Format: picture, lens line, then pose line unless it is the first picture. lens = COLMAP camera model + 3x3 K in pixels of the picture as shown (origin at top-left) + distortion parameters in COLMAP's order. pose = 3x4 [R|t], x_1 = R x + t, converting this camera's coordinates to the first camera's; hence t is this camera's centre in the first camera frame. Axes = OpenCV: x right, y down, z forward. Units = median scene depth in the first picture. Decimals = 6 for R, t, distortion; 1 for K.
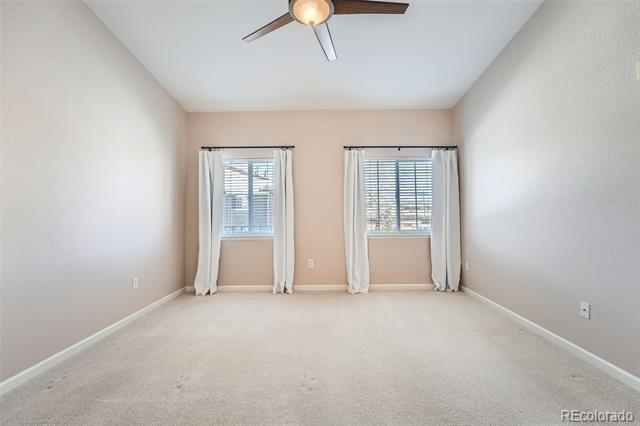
lens RADIAL K [[271.9, 0, 319.7], [0, 271.9, 207.3], [0, 0, 1]] dist [-0.011345, -0.000034]
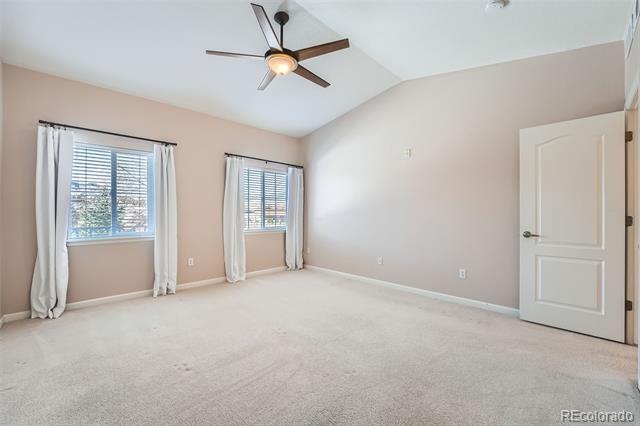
lens RADIAL K [[271.9, 0, 320.9], [0, 271.9, 213.7], [0, 0, 1]] dist [-0.011345, -0.000034]
pose [[0.696288, 0.010216, 0.717690, -0.441698], [-0.020103, 0.999784, 0.005272, 0.011597], [-0.717481, -0.018099, 0.696343, -0.059530]]
